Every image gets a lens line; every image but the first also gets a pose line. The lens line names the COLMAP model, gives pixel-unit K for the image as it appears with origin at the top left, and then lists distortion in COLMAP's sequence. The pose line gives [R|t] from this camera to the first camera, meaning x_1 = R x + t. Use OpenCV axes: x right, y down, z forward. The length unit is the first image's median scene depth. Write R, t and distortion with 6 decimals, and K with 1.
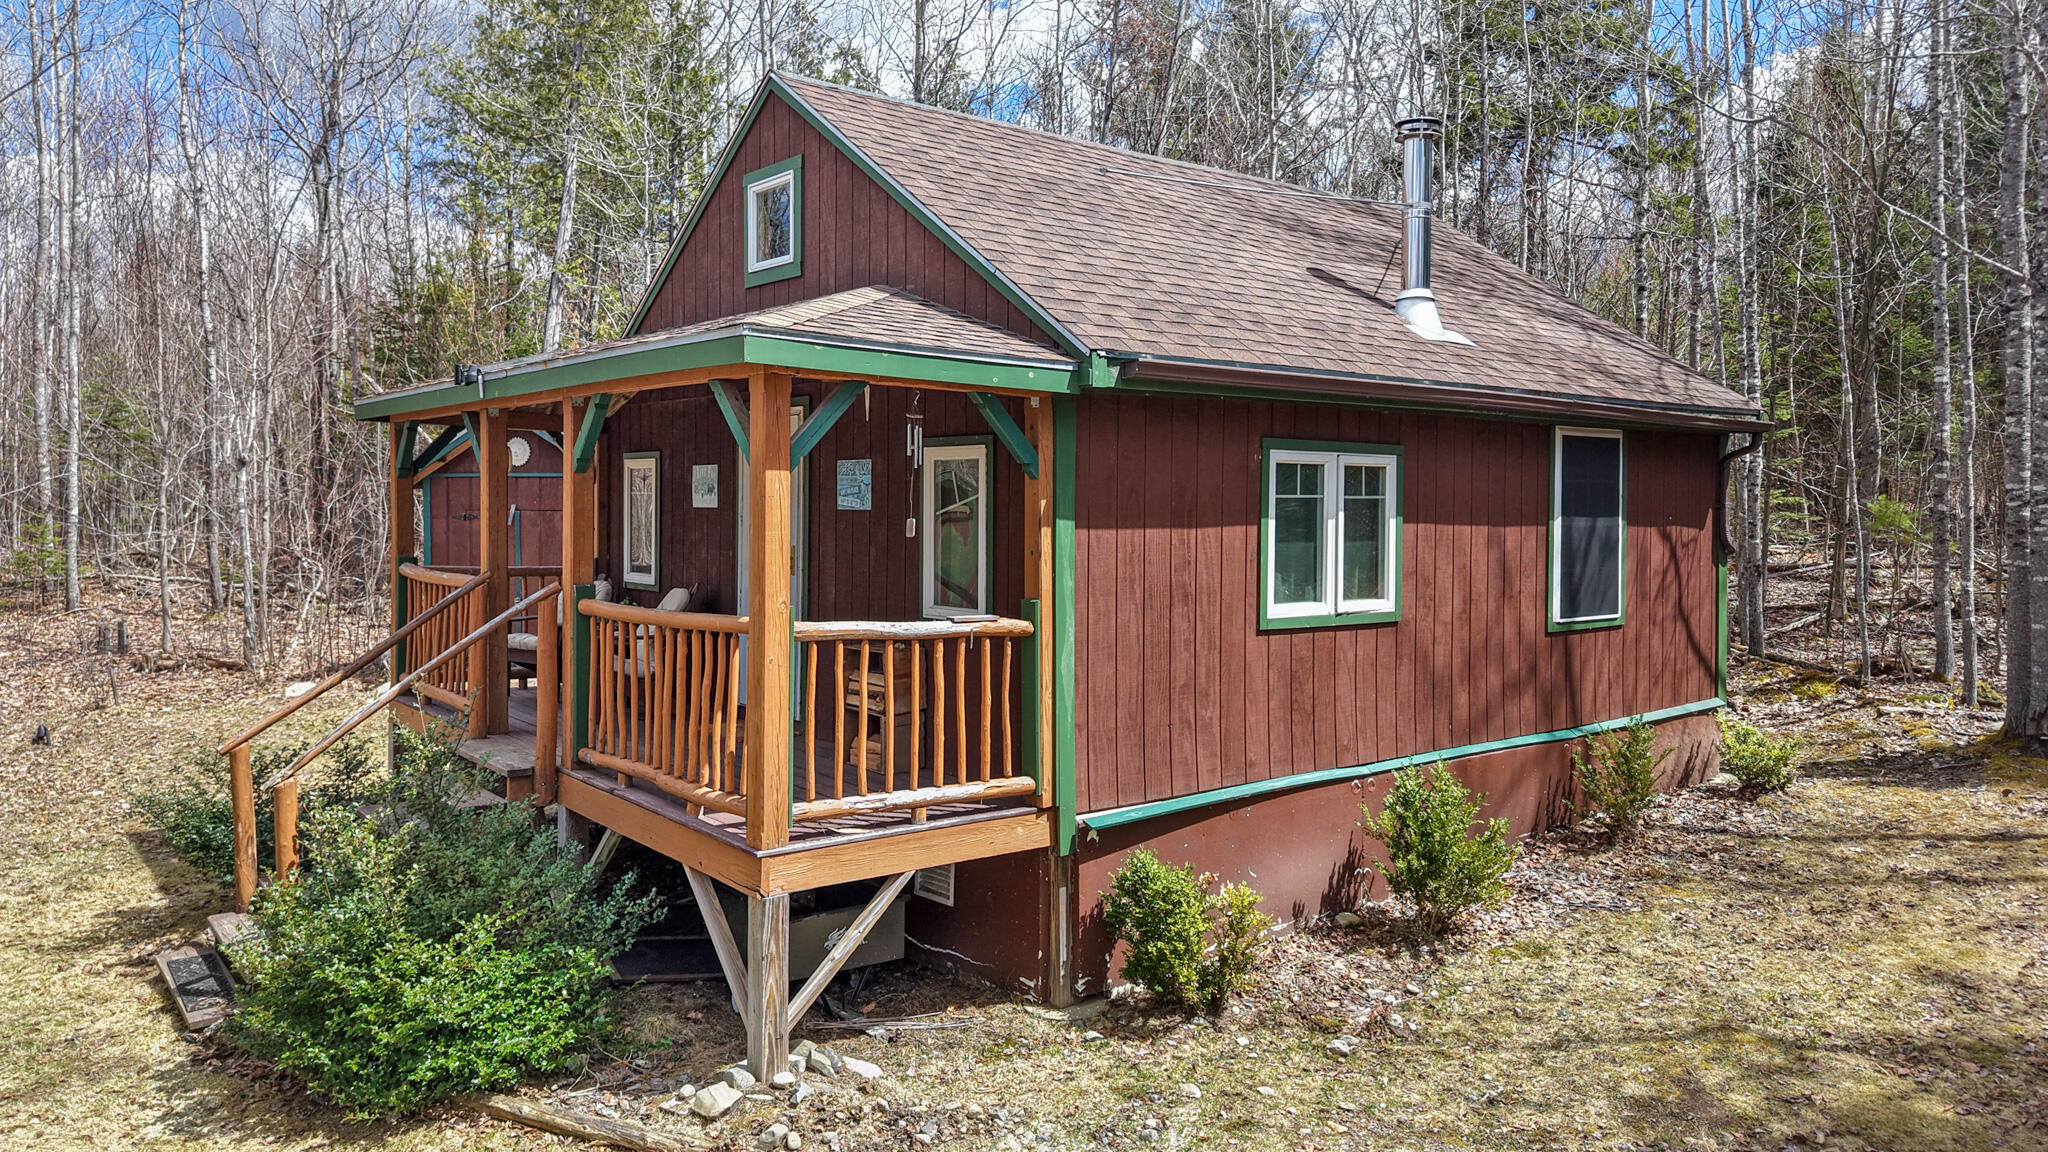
lens RADIAL K [[1398.0, 0, 1024.0], [0, 1398.0, 576.0], [0, 0, 1]] dist [0.001240, -0.003764]
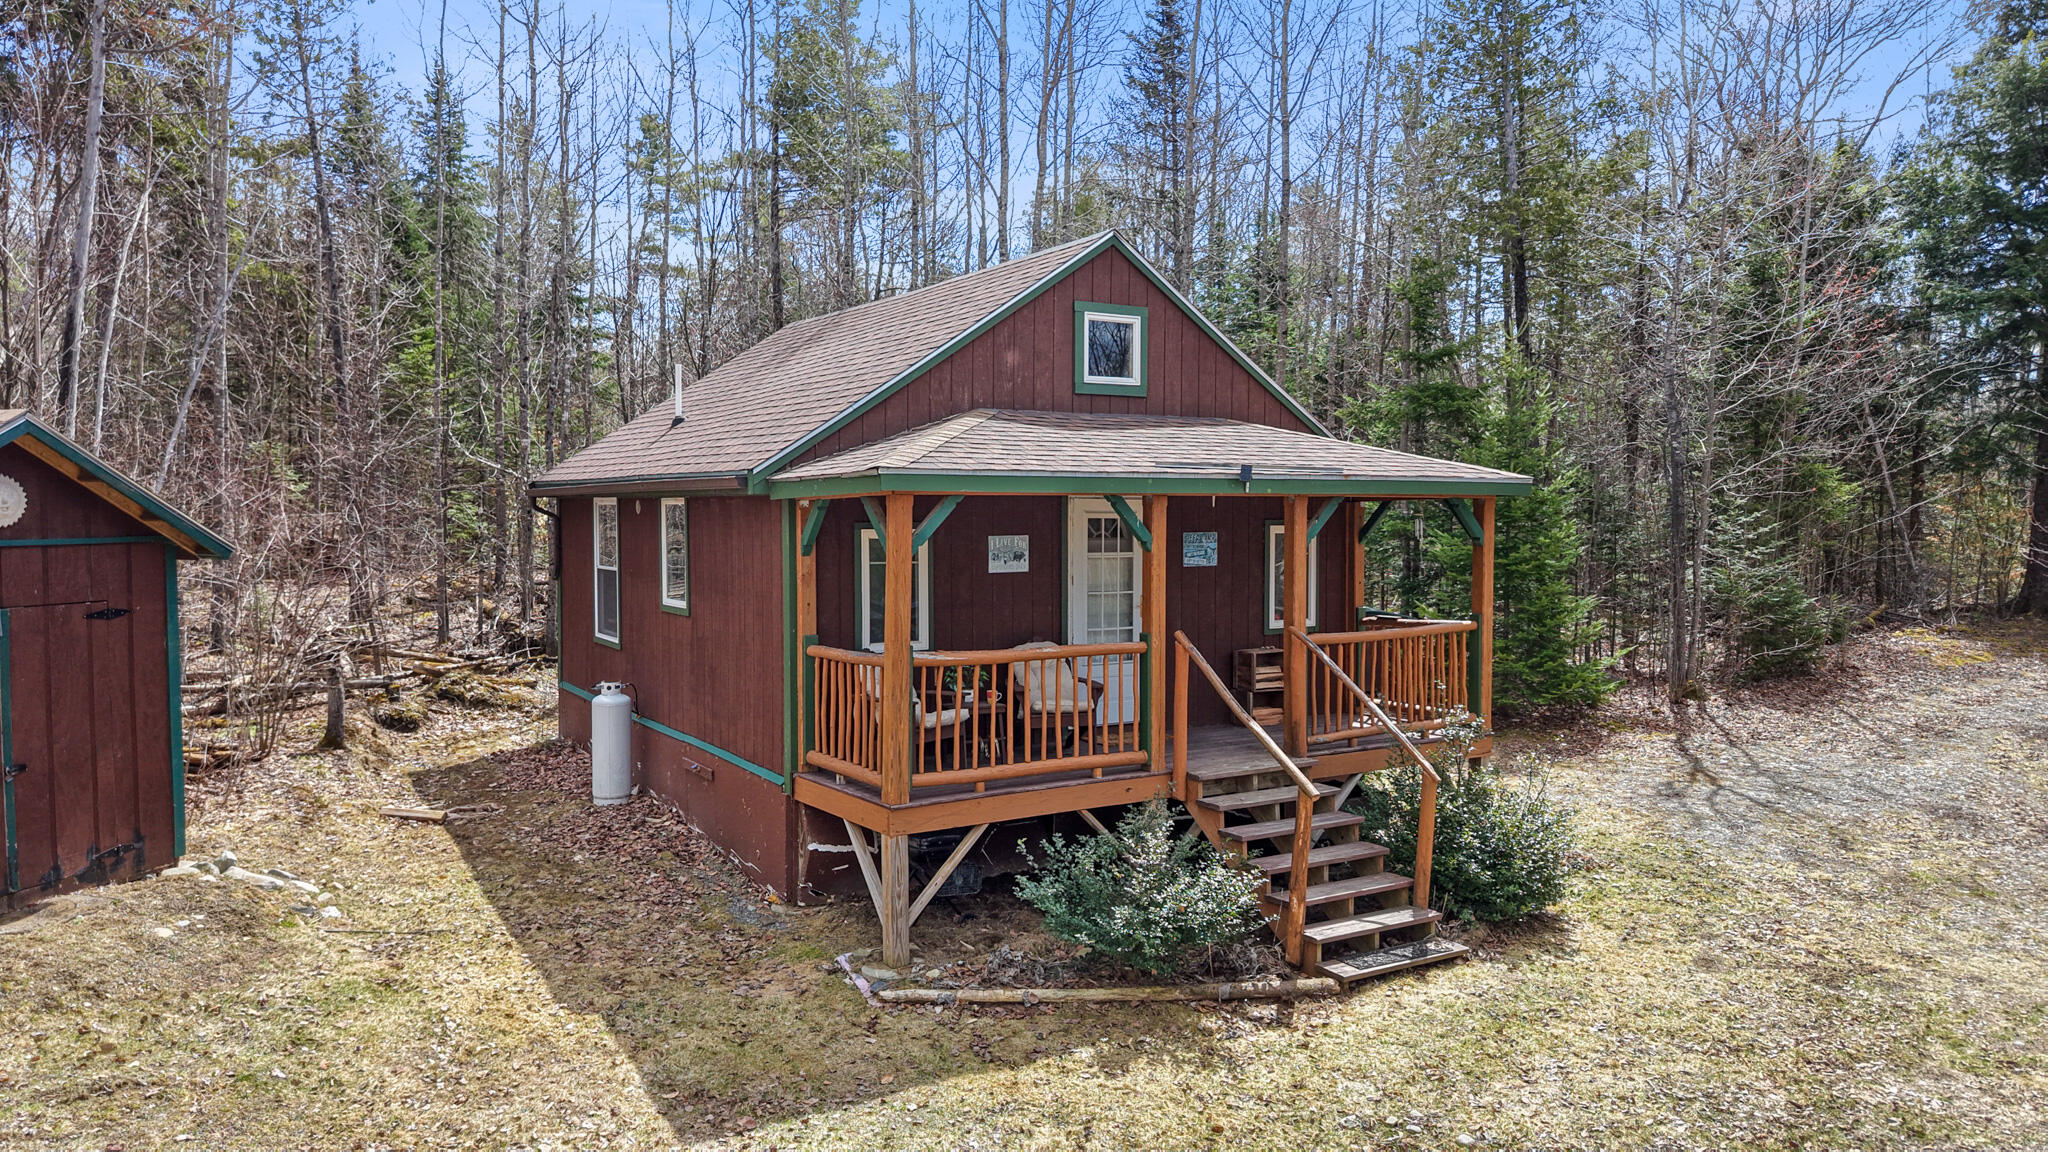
lens RADIAL K [[1337.2, 0, 1023.6], [0, 1337.2, 643.7], [0, 0, 1]] dist [-0.001407, -0.000891]
pose [[0.130797, -0.100567, 0.986295, -1.599689], [0.063850, 0.993631, 0.092847, -0.112477], [-0.989351, 0.050831, 0.136385, 1.025403]]
